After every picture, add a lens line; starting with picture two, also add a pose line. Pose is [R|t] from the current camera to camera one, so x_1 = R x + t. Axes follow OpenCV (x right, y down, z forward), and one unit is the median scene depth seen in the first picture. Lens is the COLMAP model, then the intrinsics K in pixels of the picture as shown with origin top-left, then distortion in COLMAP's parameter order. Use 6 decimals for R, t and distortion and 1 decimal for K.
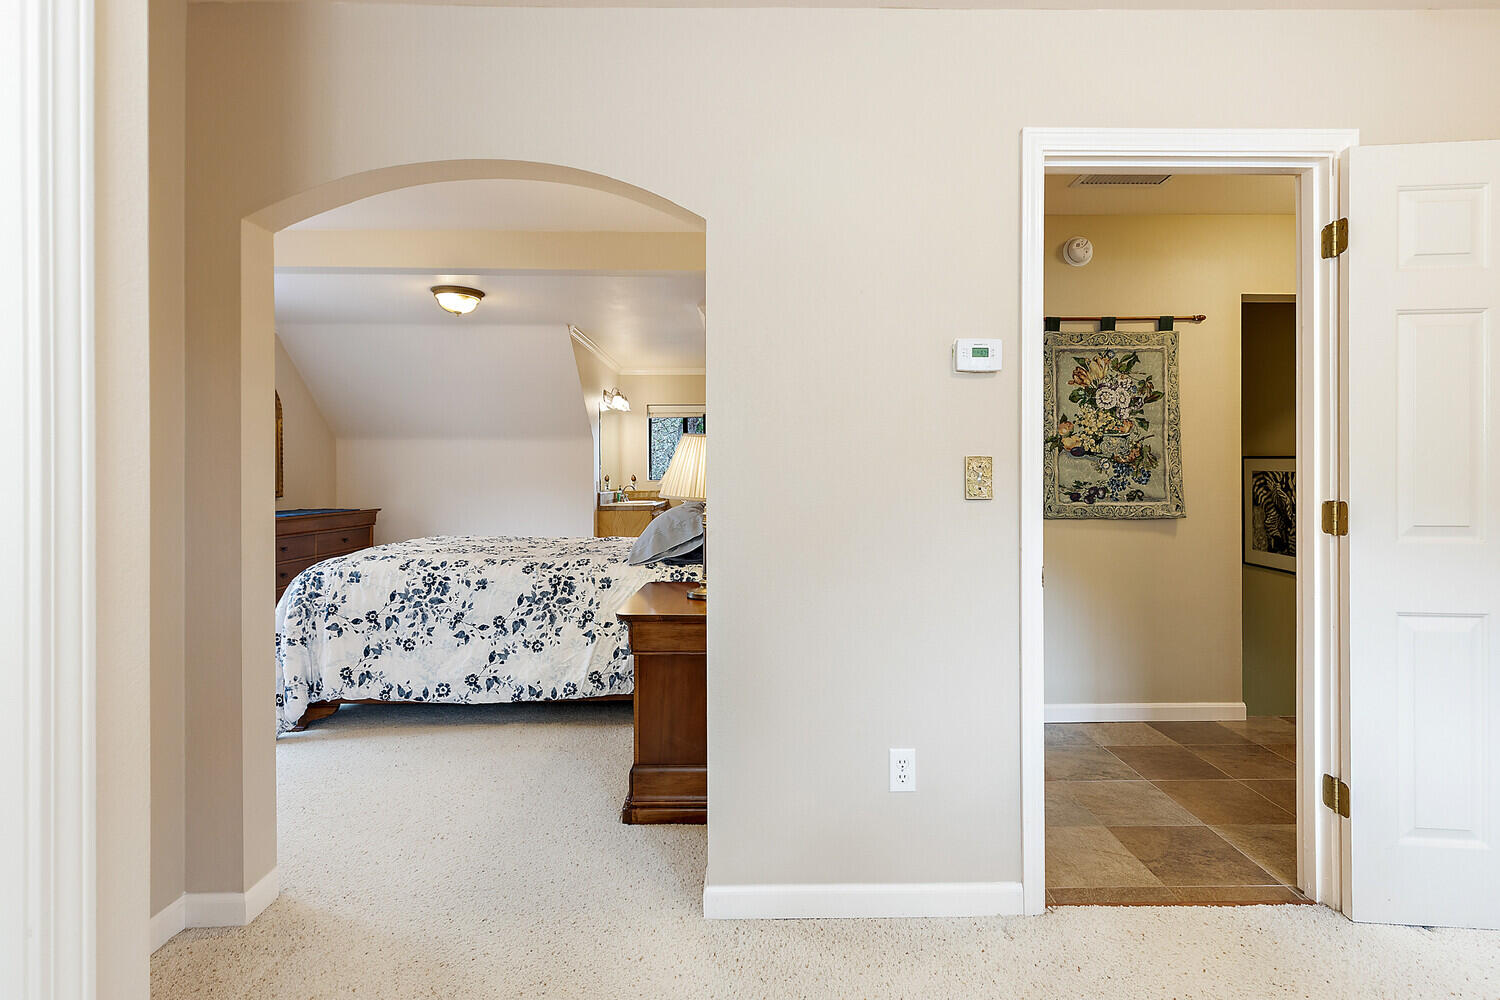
lens RADIAL K [[702.7, 0, 757.1], [0, 702.7, 483.4], [0, 0, 1]] dist [0.009959, 0.000216]
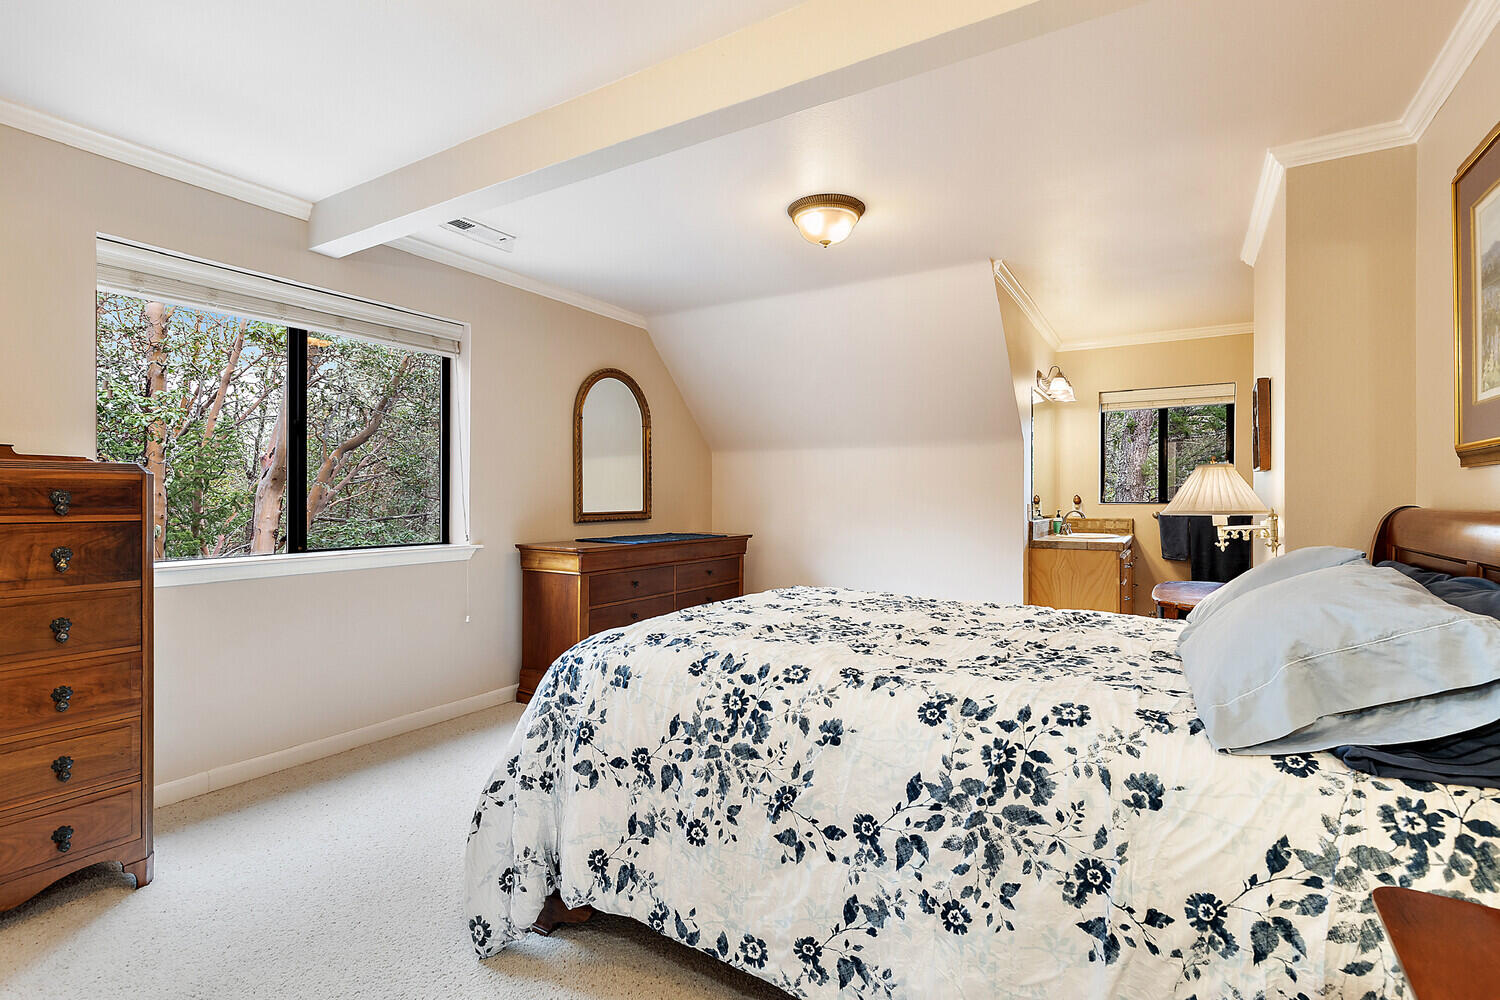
lens RADIAL K [[702.7, 0, 757.1], [0, 702.7, 483.4], [0, 0, 1]] dist [0.009959, 0.000216]
pose [[0.851995, -0.004400, -0.523532, -0.195601], [-0.011474, 0.999568, -0.027073, -0.003569], [0.523425, 0.029073, 0.851576, 0.588641]]
